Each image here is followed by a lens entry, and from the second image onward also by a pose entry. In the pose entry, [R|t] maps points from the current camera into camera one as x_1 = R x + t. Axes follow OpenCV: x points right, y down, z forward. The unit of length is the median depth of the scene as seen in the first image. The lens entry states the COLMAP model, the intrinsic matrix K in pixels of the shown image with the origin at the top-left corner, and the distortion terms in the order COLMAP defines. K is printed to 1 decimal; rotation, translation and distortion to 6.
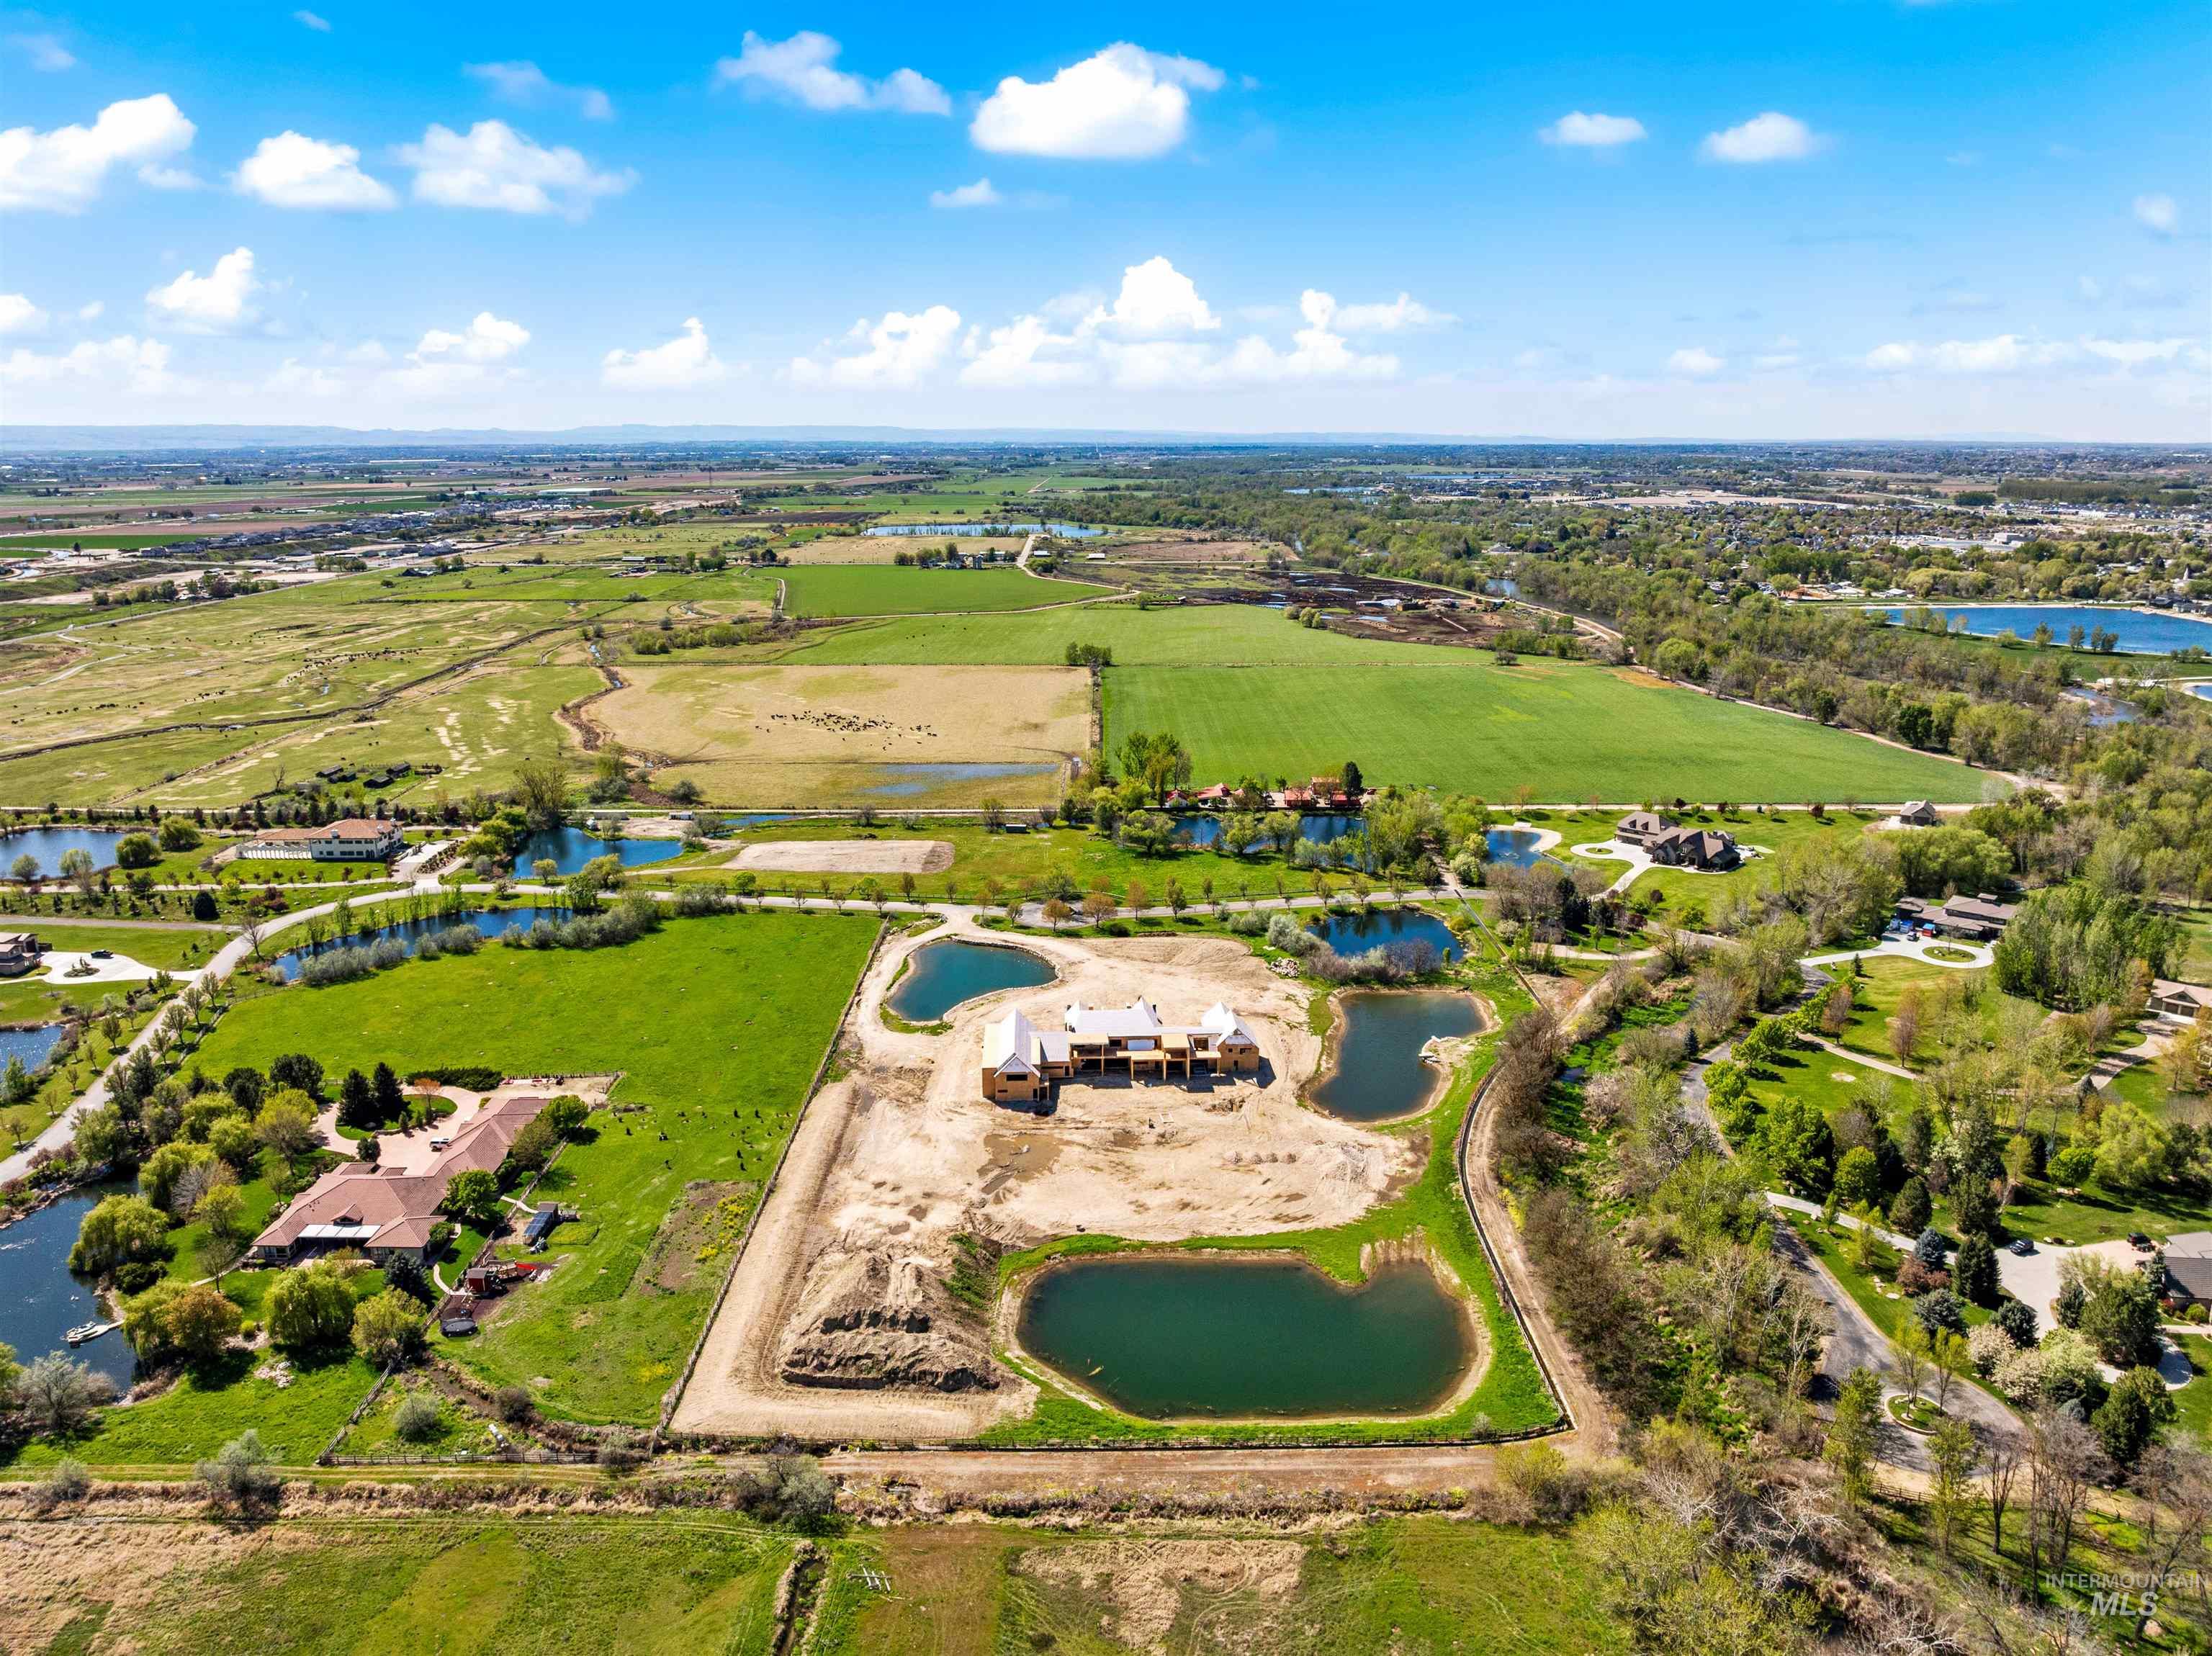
lens RADIAL K [[1553.5, 0, 1105.6], [0, 1553.5, 818.4], [0, 0, 1]] dist [-0.034193, -0.003412]
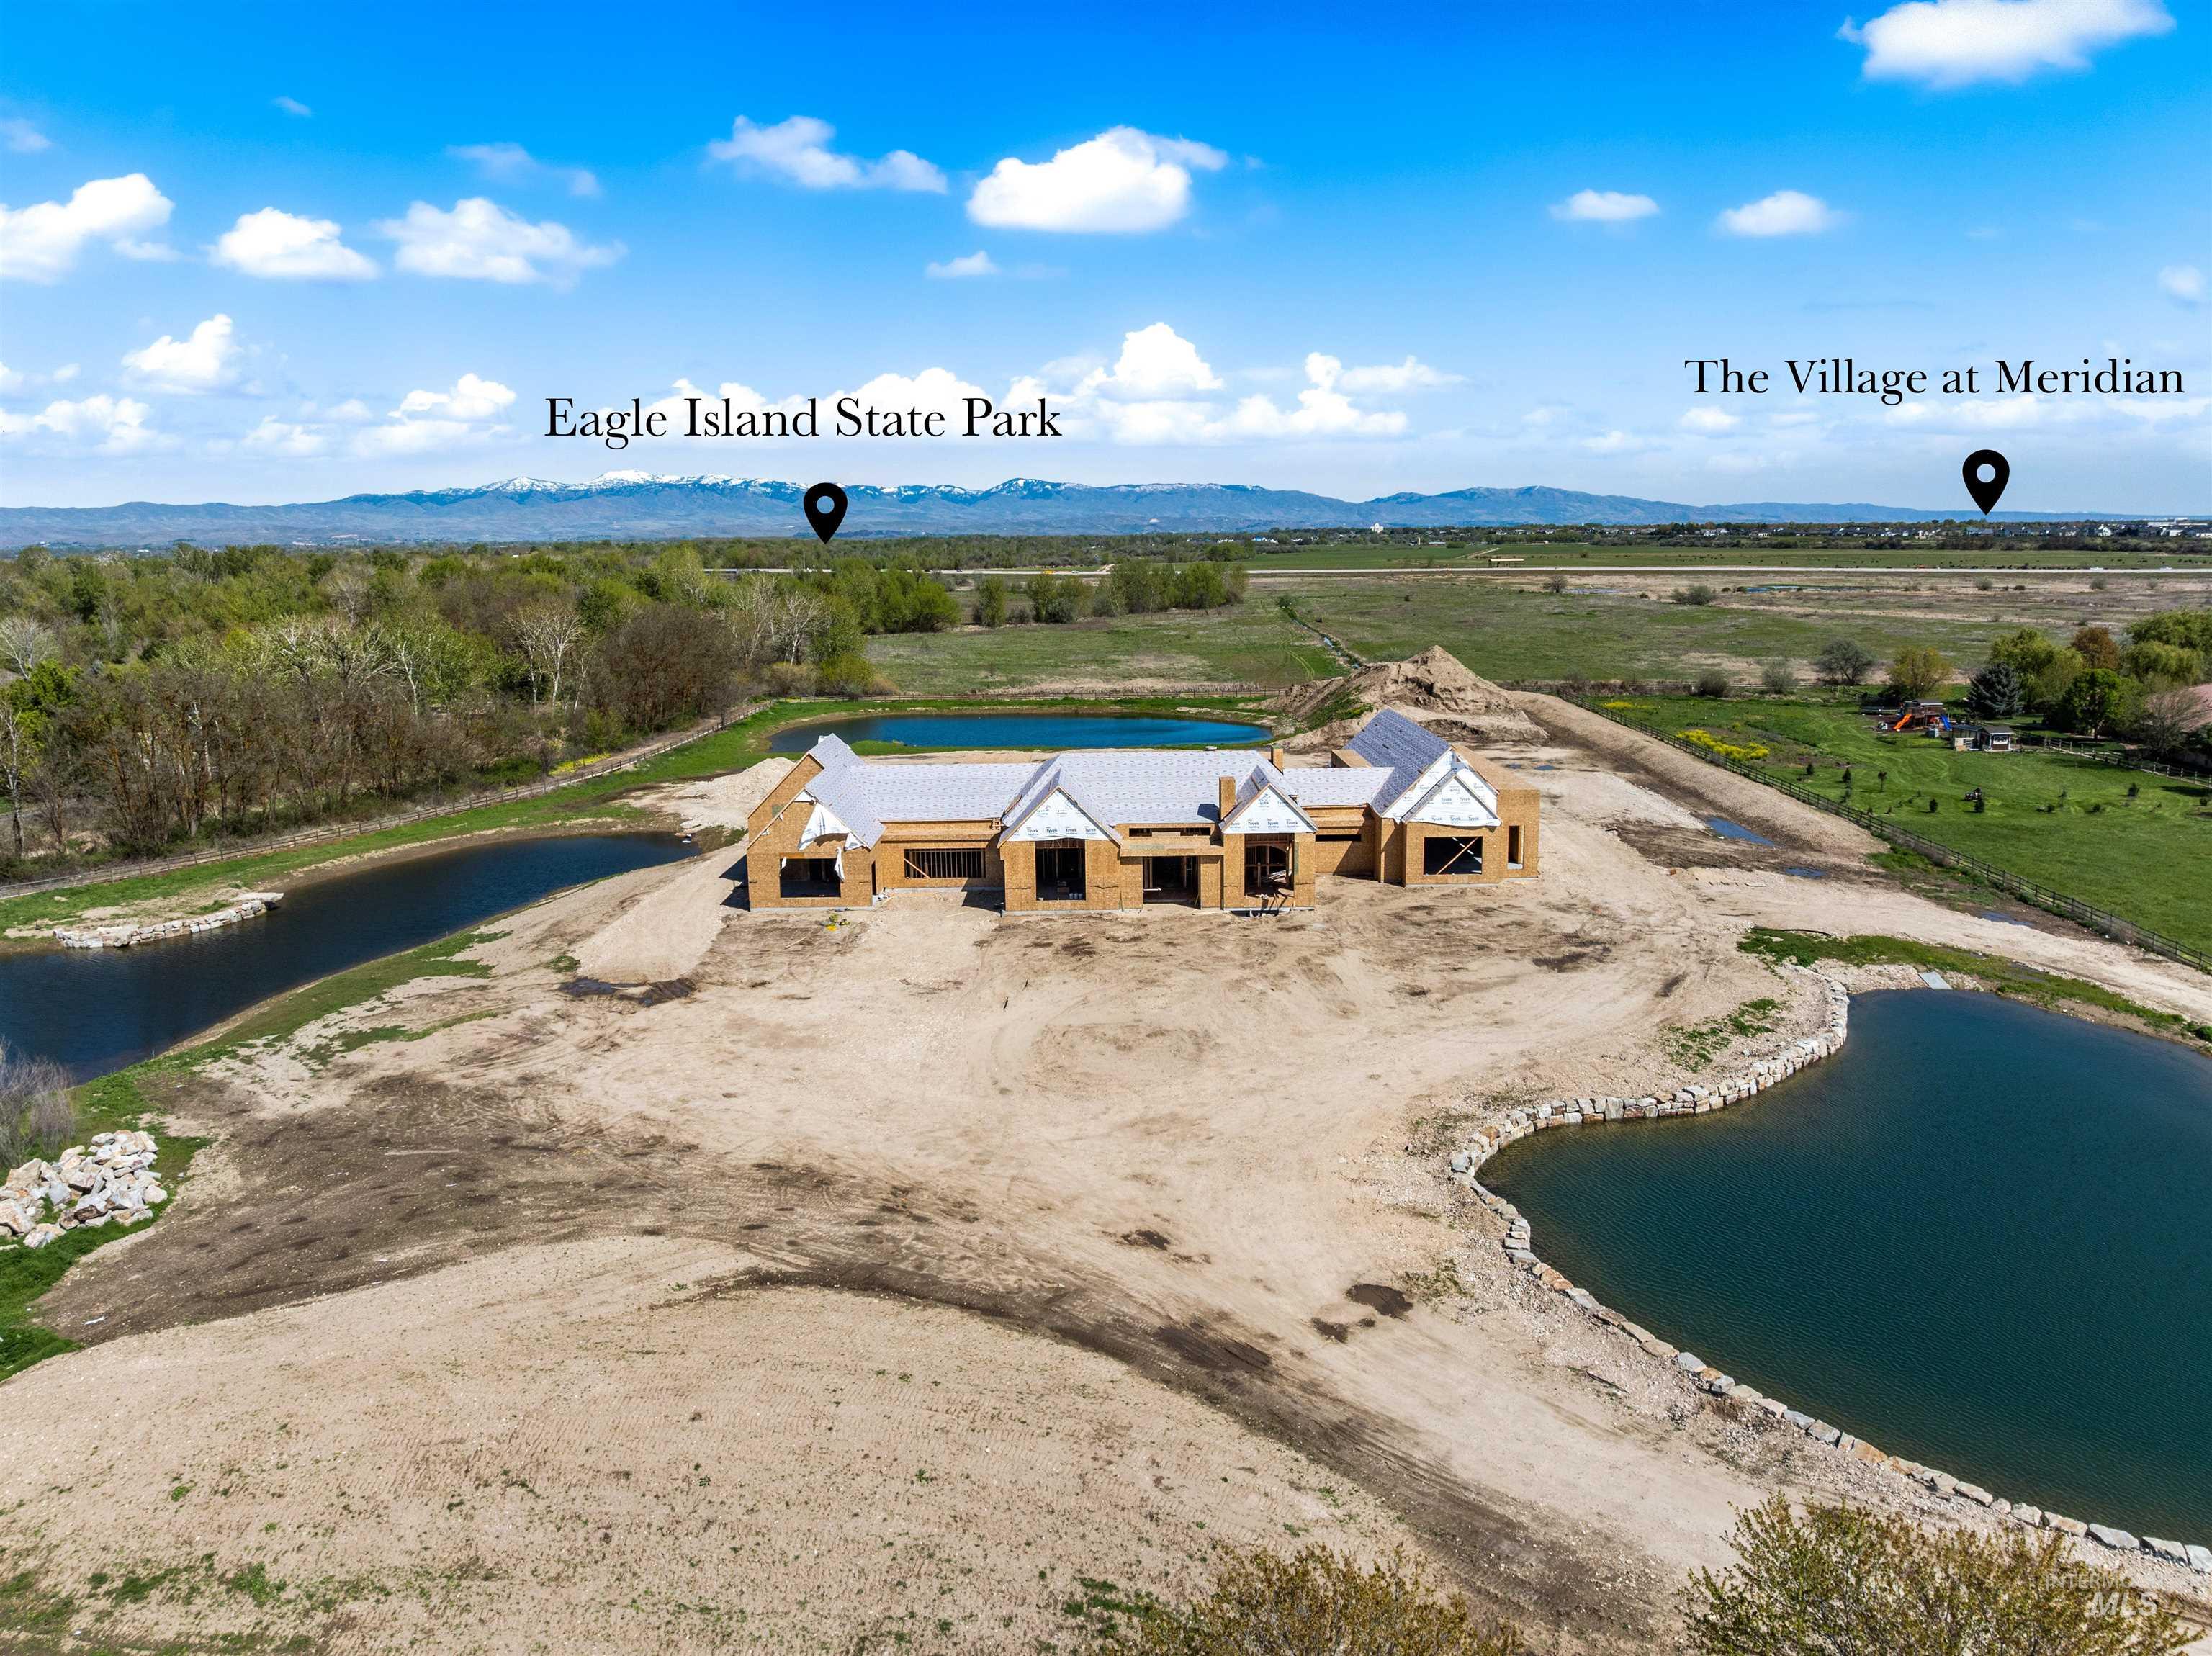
lens RADIAL K [[1553.5, 0, 1105.6], [0, 1553.5, 818.4], [0, 0, 1]] dist [-0.034193, -0.003412]
pose [[-0.999120, 0.009045, 0.040958, 0.002346], [0.025094, 0.911348, 0.410871, -0.001006], [-0.033610, 0.411537, -0.910773, 1.354359]]
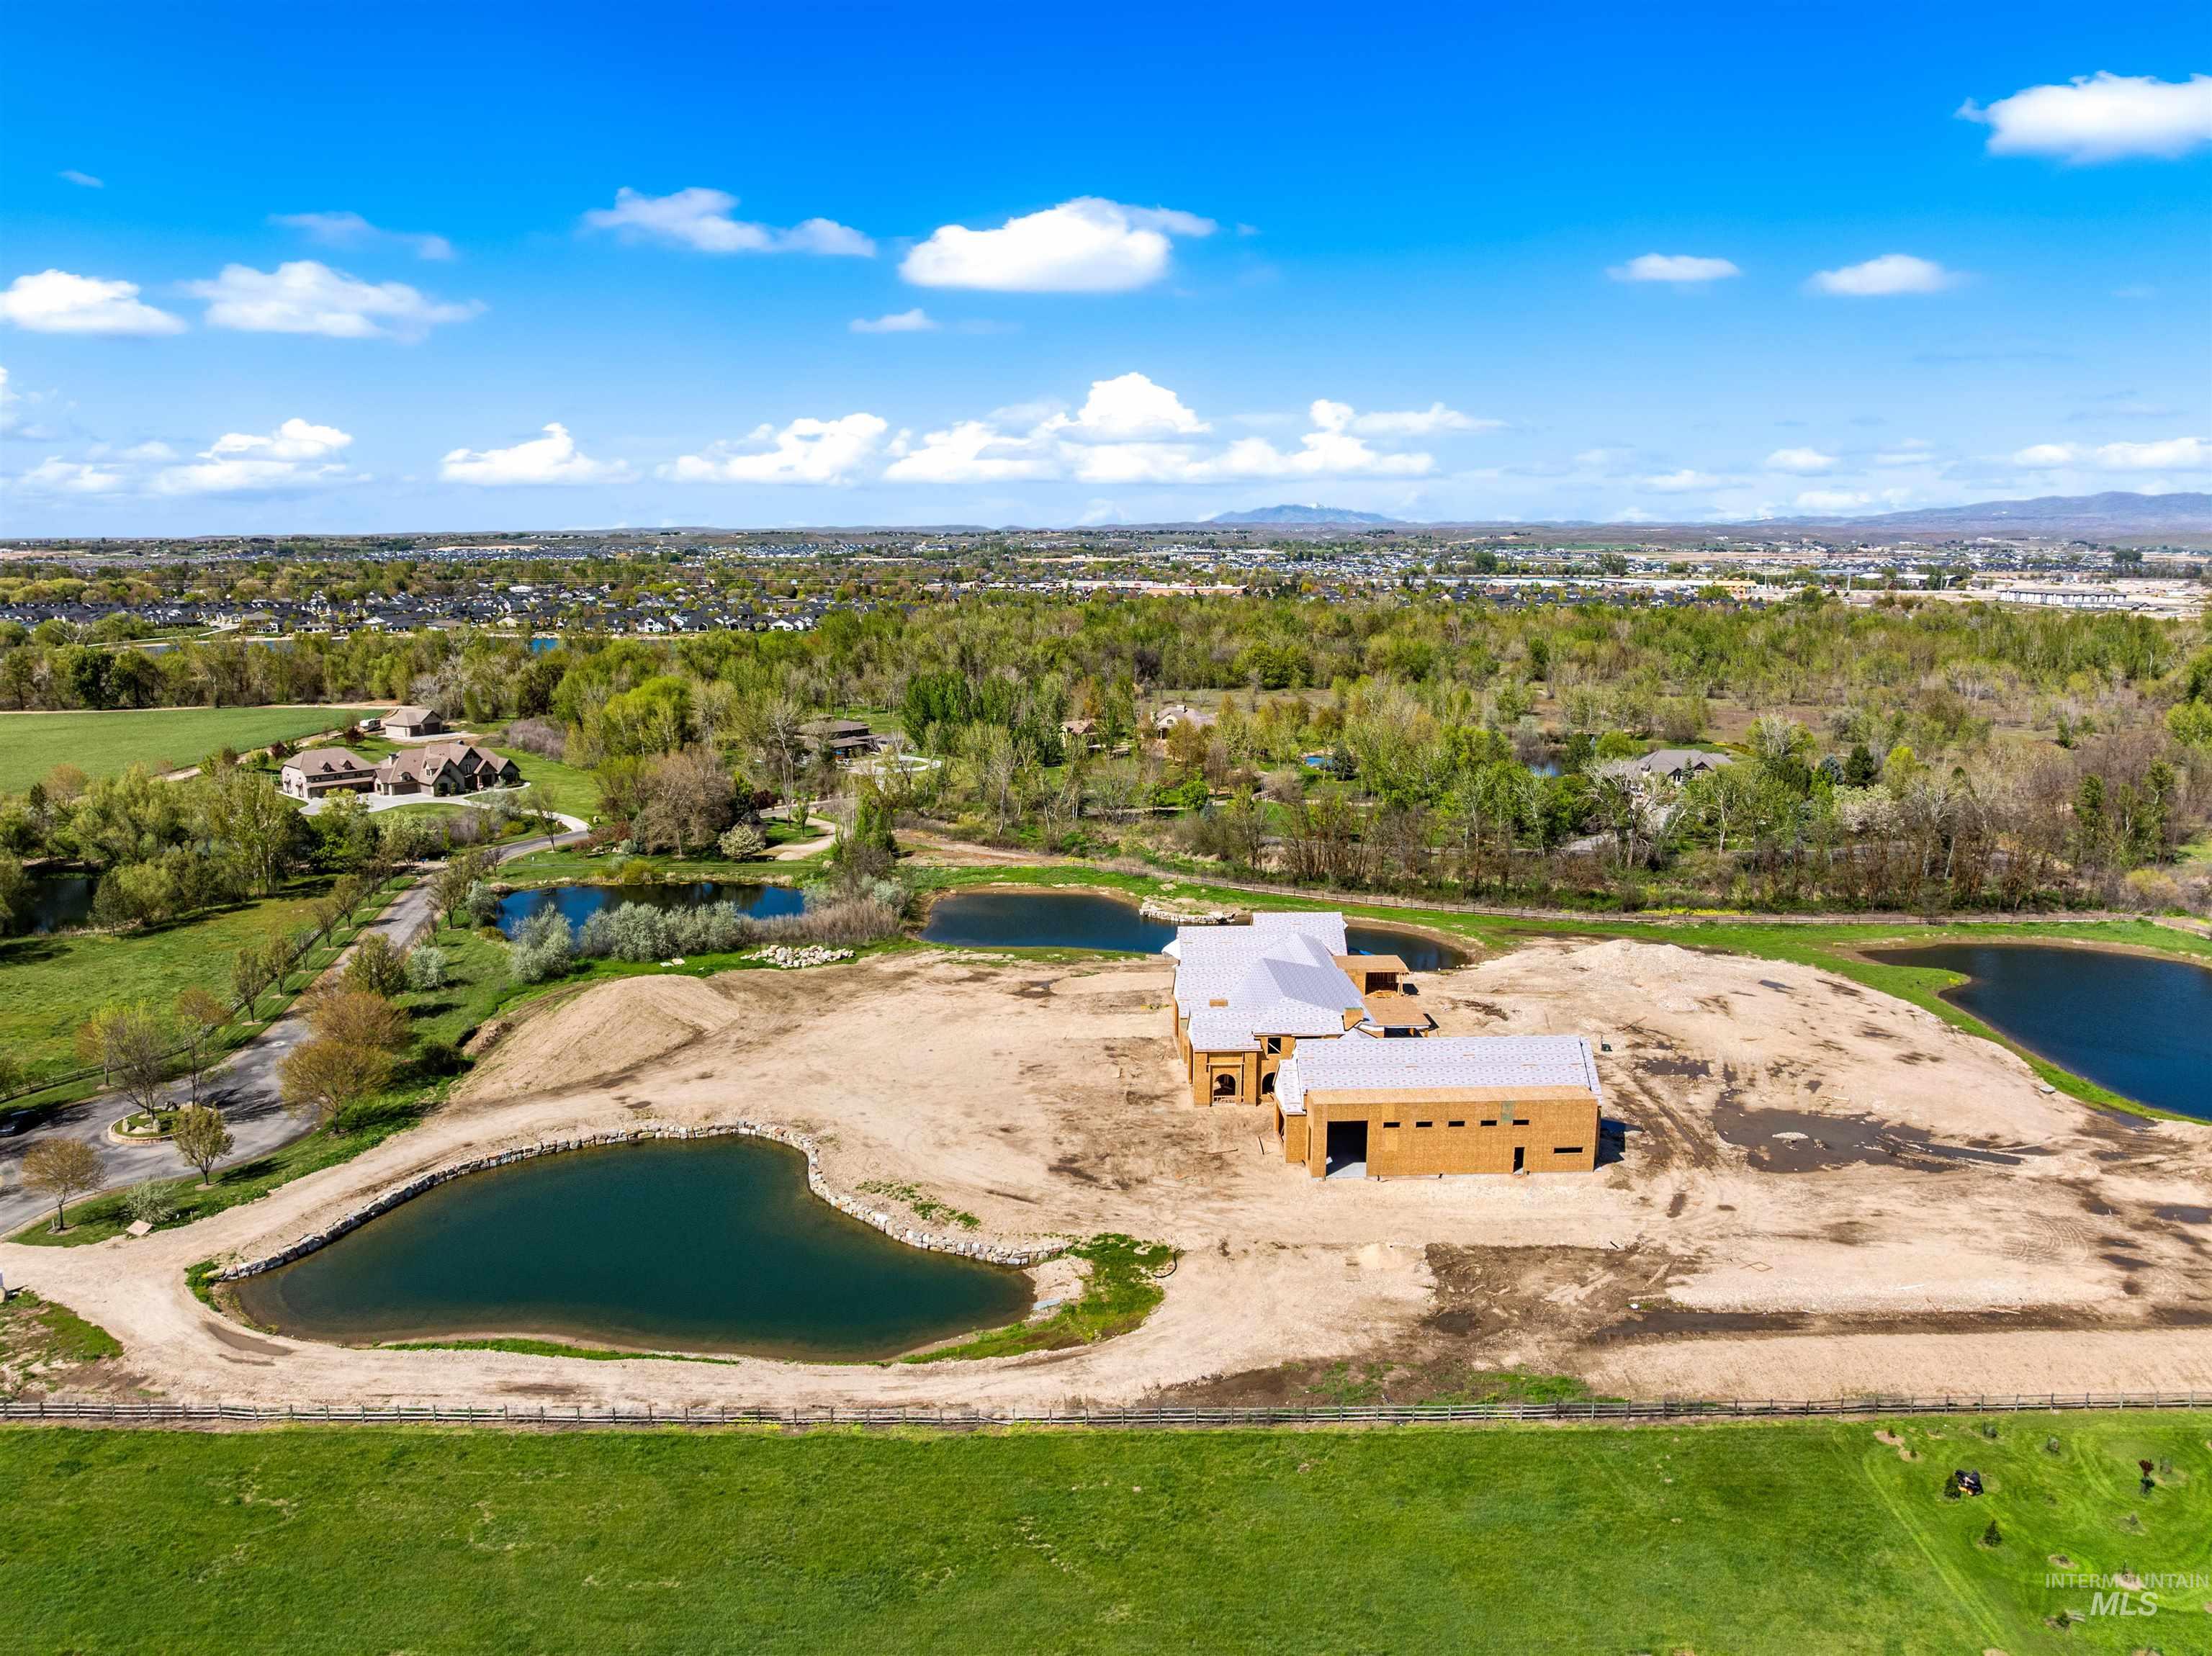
lens RADIAL K [[1557.2, 0, 1099.9], [0, 1557.2, 829.9], [0, 0, 1]] dist [-0.048438, 0.023041]
pose [[-0.004697, -0.182143, 0.983261, -0.454858], [0.240387, 0.954233, 0.177914, -0.012569], [-0.970666, 0.237199, 0.039303, 1.055671]]
